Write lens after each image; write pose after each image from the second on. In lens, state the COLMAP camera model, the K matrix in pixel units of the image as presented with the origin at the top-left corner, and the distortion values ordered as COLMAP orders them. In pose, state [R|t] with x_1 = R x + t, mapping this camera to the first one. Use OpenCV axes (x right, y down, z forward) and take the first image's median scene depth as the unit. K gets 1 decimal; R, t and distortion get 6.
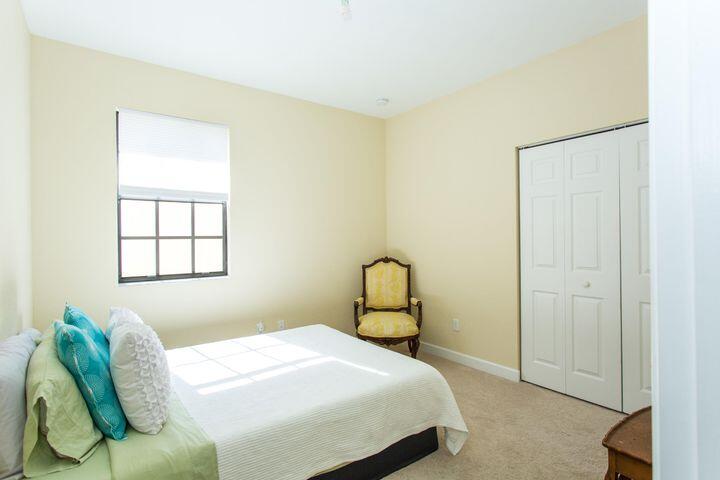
lens RADIAL K [[371.8, 0, 359.1], [0, 371.8, 239.5], [0, 0, 1]] dist [-0.002282, 0.000352]
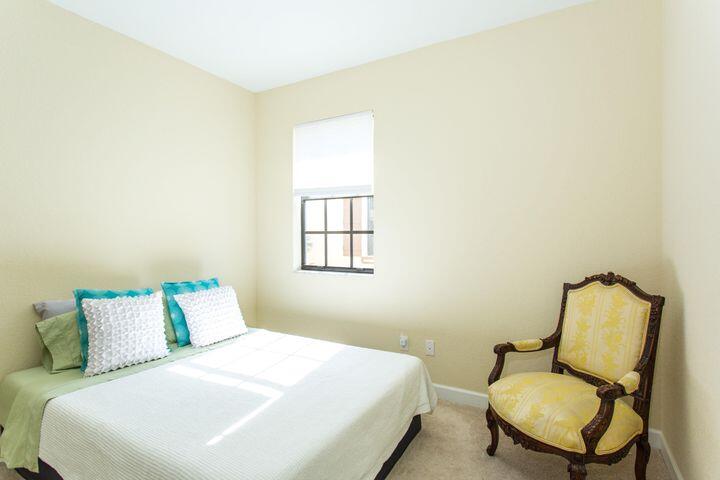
lens RADIAL K [[371.8, 0, 359.0], [0, 371.8, 236.7], [0, 0, 1]] dist [-0.002282, 0.000352]
pose [[0.387674, 0.014502, -0.921682, 0.513337], [-0.006008, 0.999895, 0.013206, -0.007197], [0.921777, 0.000418, 0.387720, 0.656018]]
